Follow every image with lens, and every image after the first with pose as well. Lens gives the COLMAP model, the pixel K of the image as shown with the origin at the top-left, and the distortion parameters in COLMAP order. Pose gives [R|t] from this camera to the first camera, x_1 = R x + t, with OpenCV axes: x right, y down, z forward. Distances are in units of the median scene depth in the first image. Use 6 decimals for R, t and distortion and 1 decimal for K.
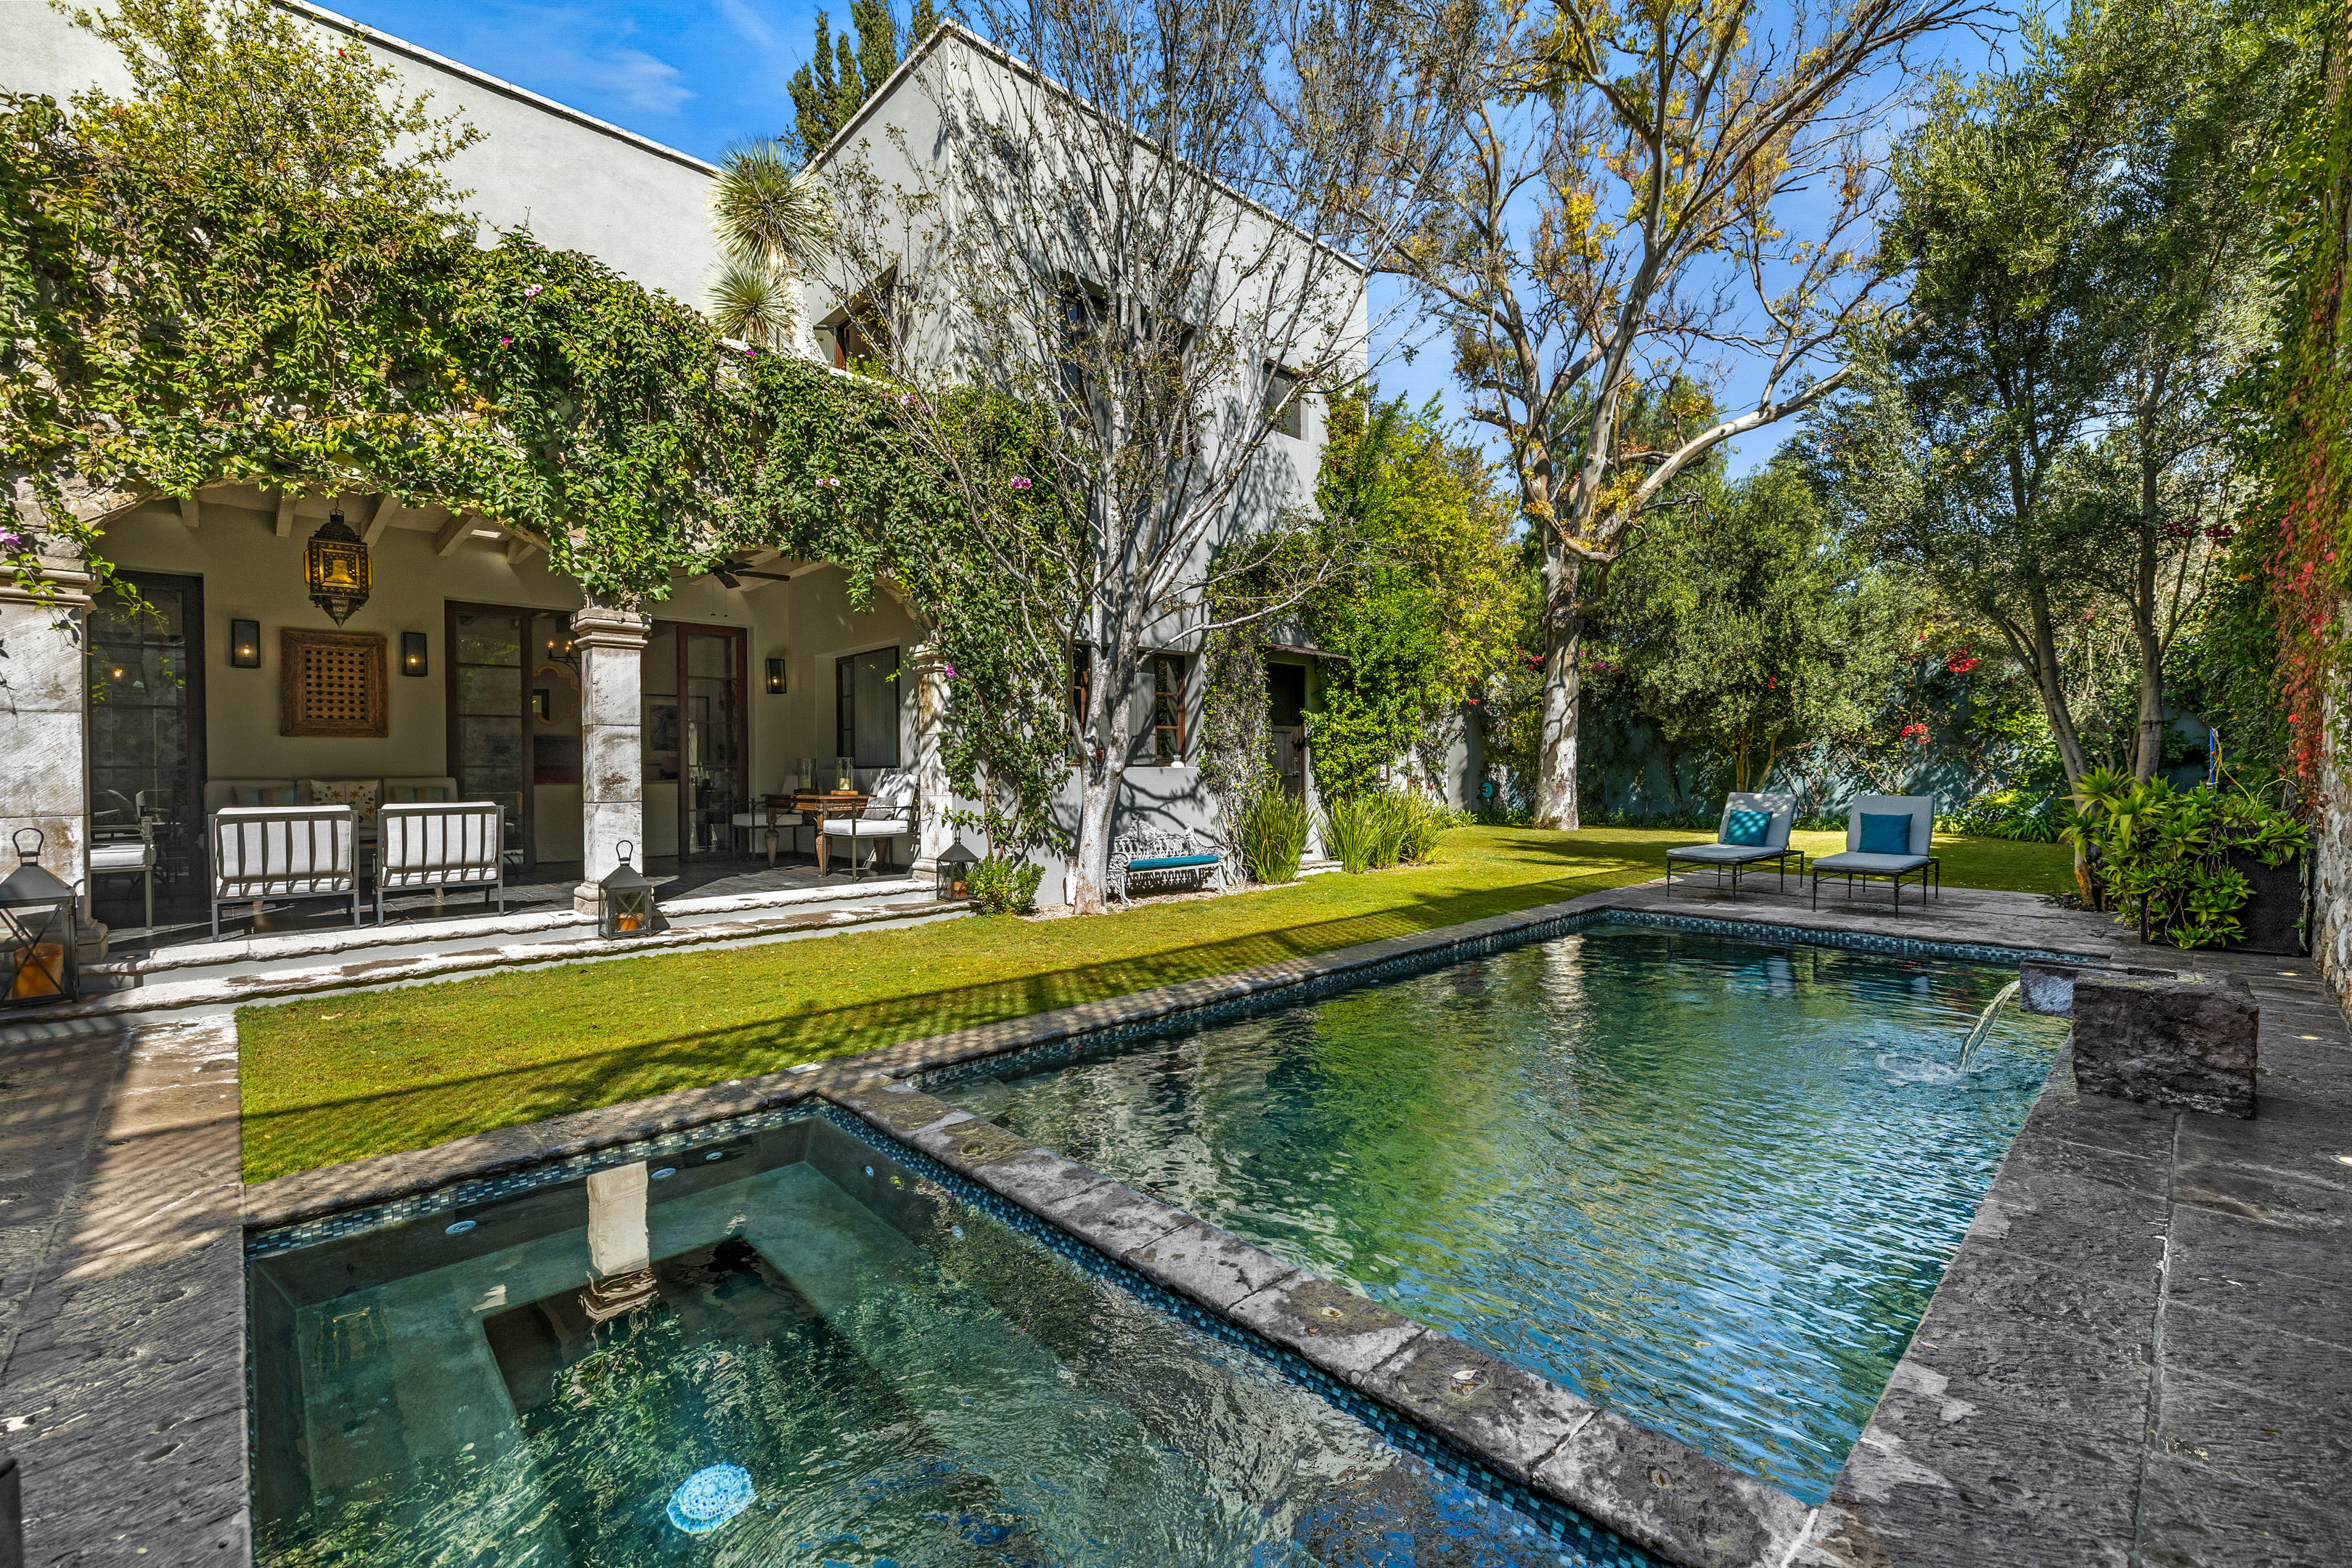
lens RADIAL K [[998.4, 0, 1185.5], [0, 998.4, 766.4], [0, 0, 1]] dist [0.005277, 0.000228]
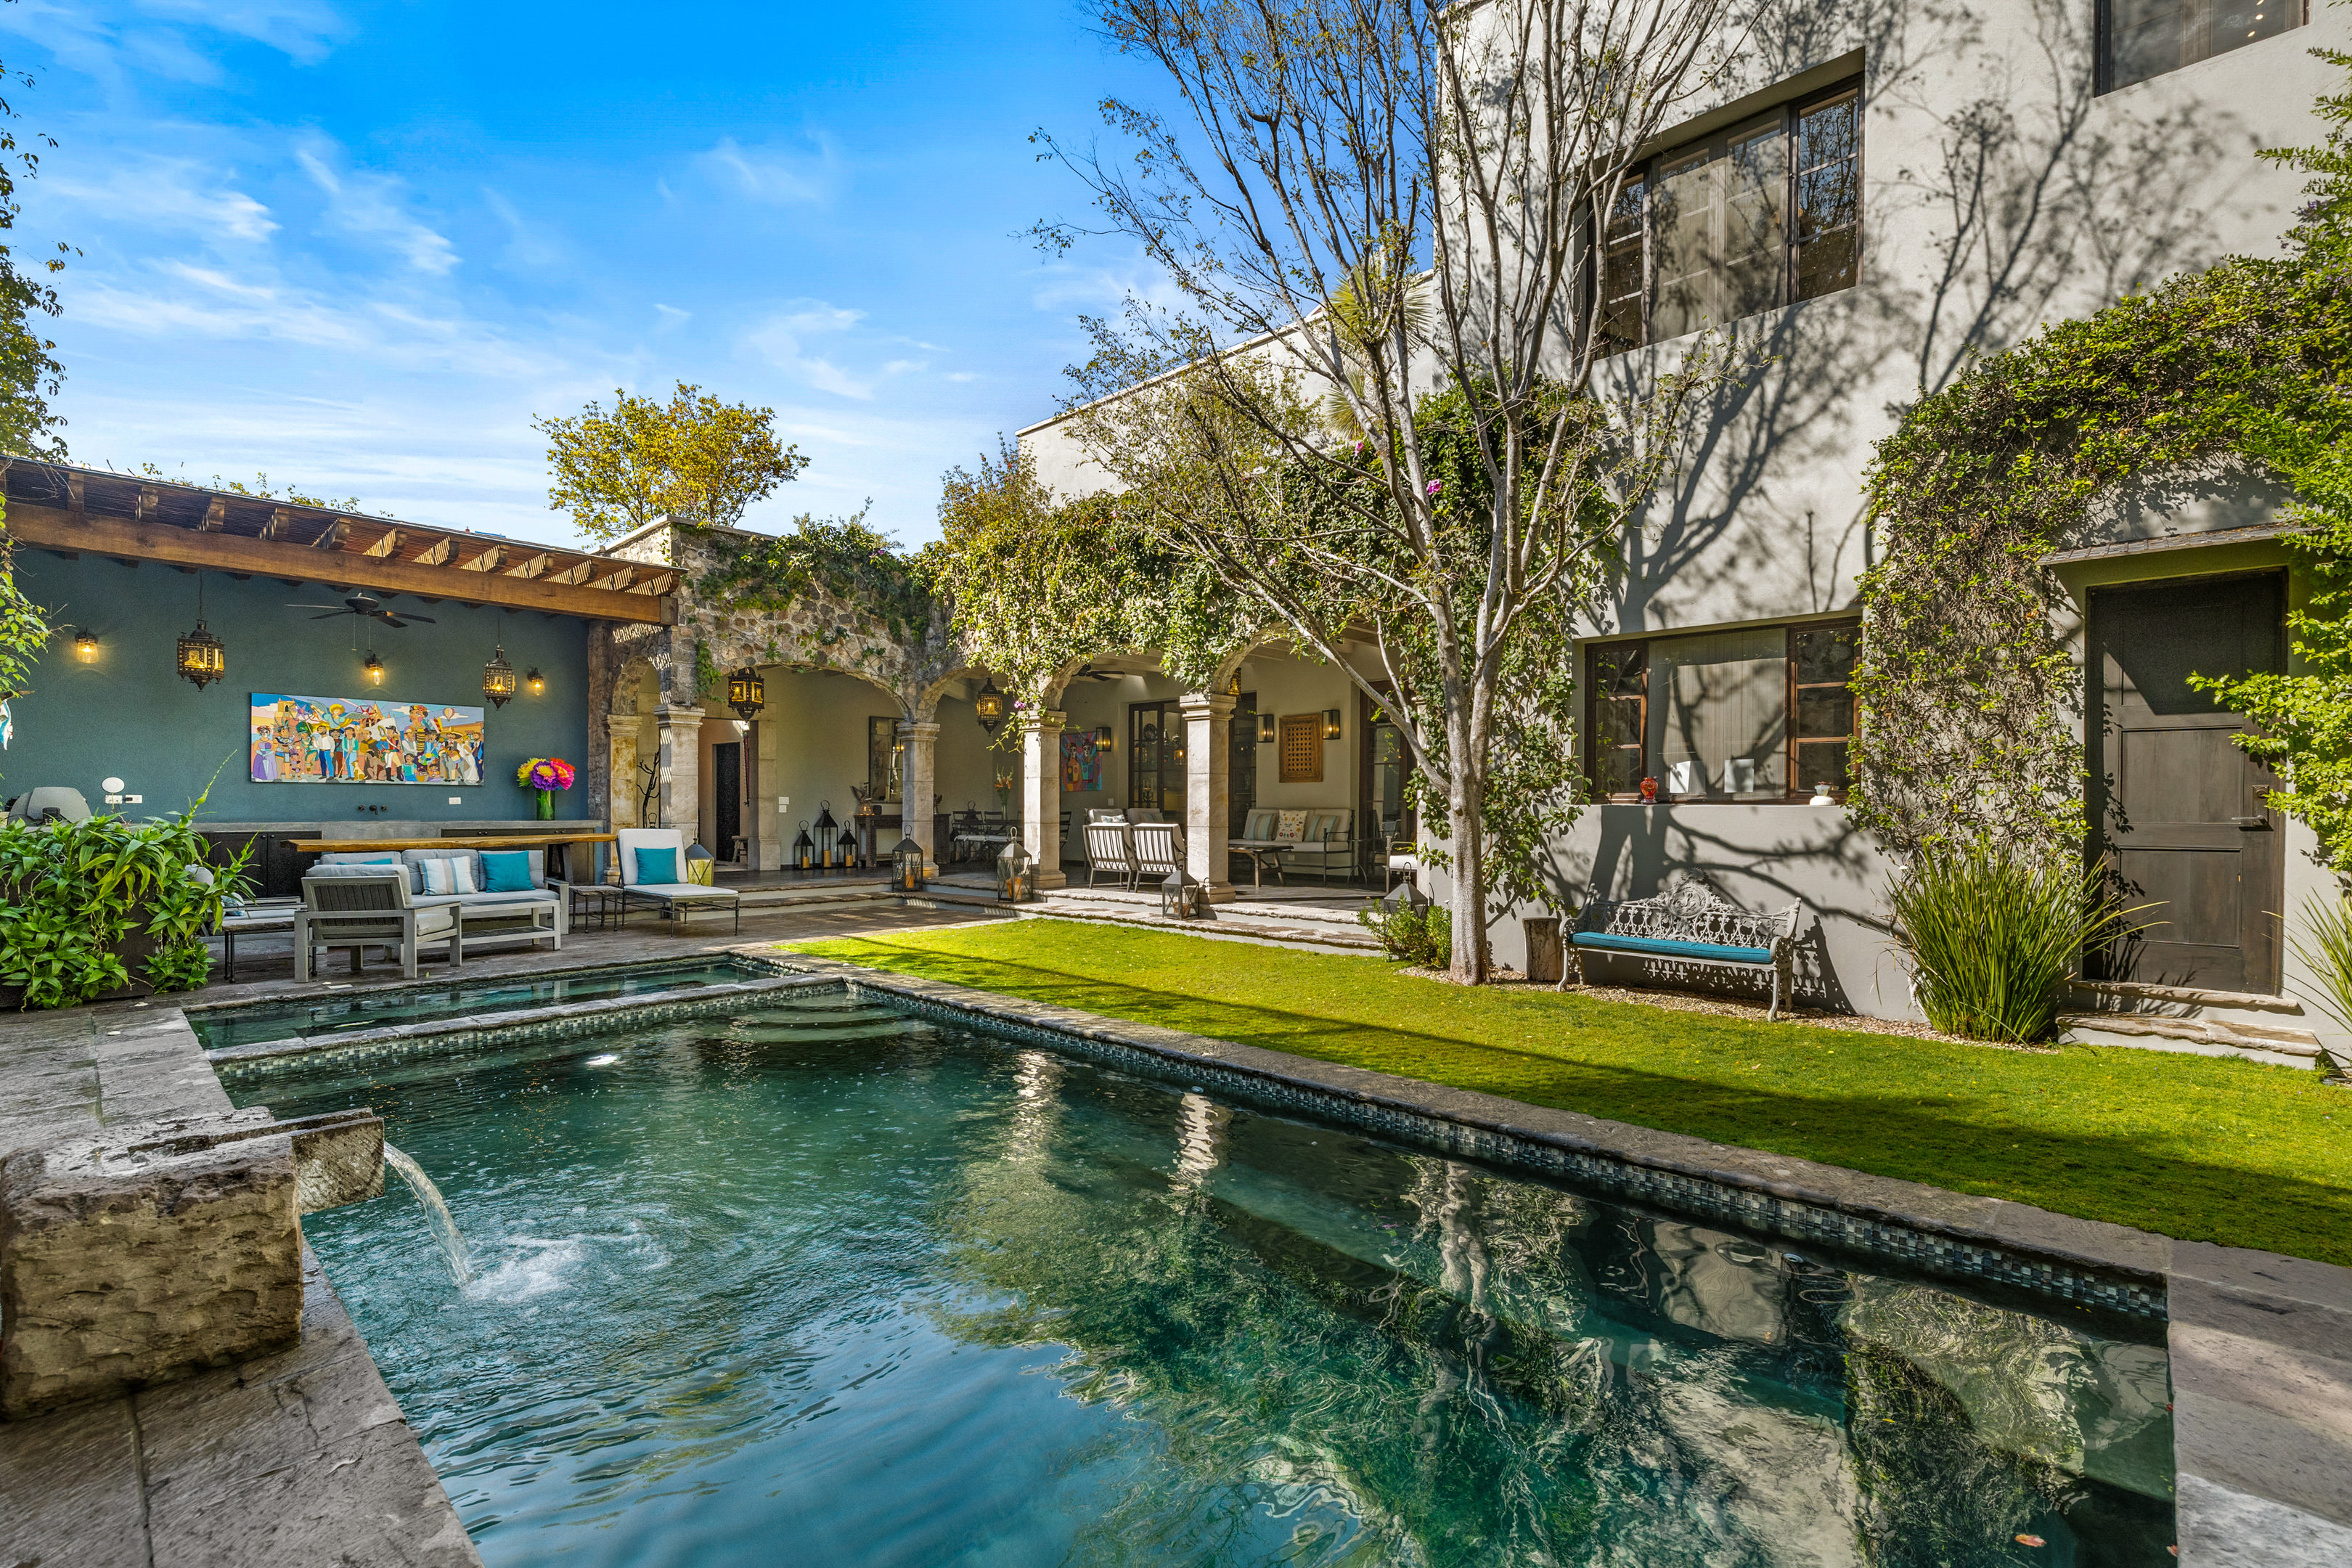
lens RADIAL K [[996.1, 0, 1177.6], [0, 996.1, 790.0], [0, 0, 1]] dist [0.004189, 0.000414]
pose [[0.069380, -0.007623, -0.997561, 0.686827], [0.002924, 0.999968, -0.007438, -0.005007], [0.997586, -0.002400, 0.069400, 0.686635]]
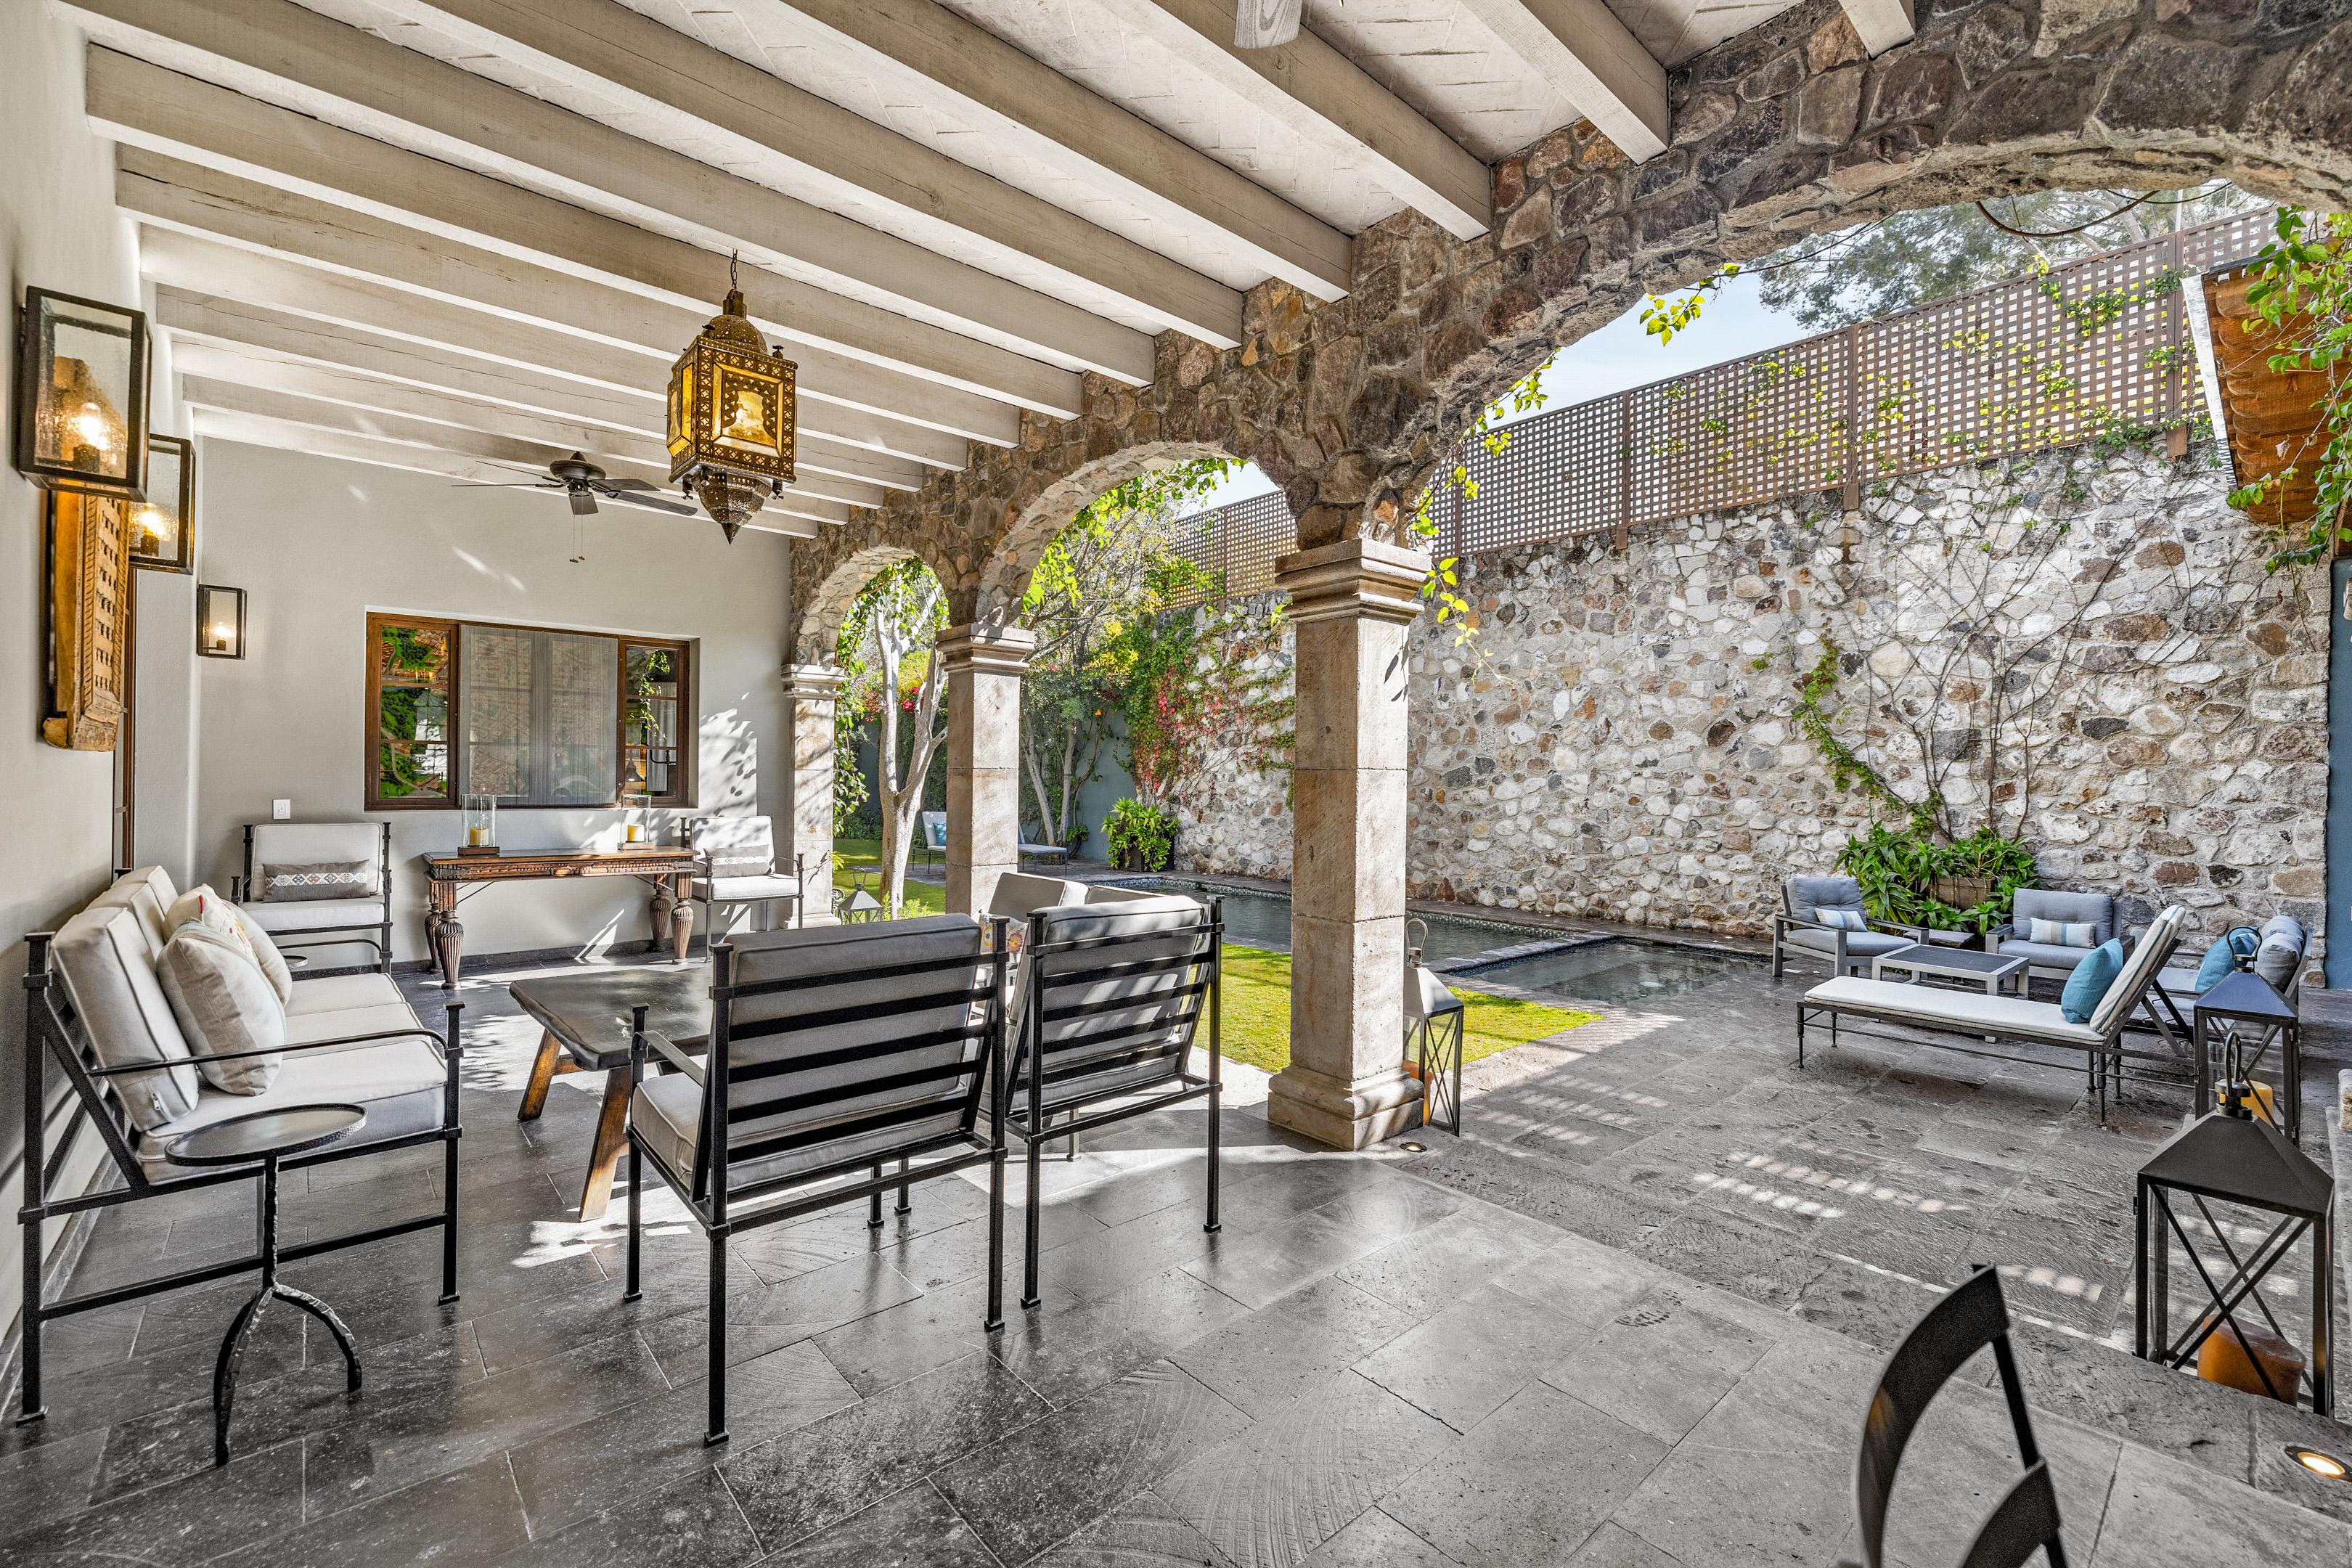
lens RADIAL K [[984.5, 0, 1176.0], [0, 984.5, 784.0], [0, 0, 1]] dist [-0.000226, 0.000163]
pose [[0.042554, 0.000897, 0.999094, -1.079482], [-0.016458, 0.999865, -0.000196, -0.024741], [-0.998959, -0.016435, 0.042563, 0.646389]]
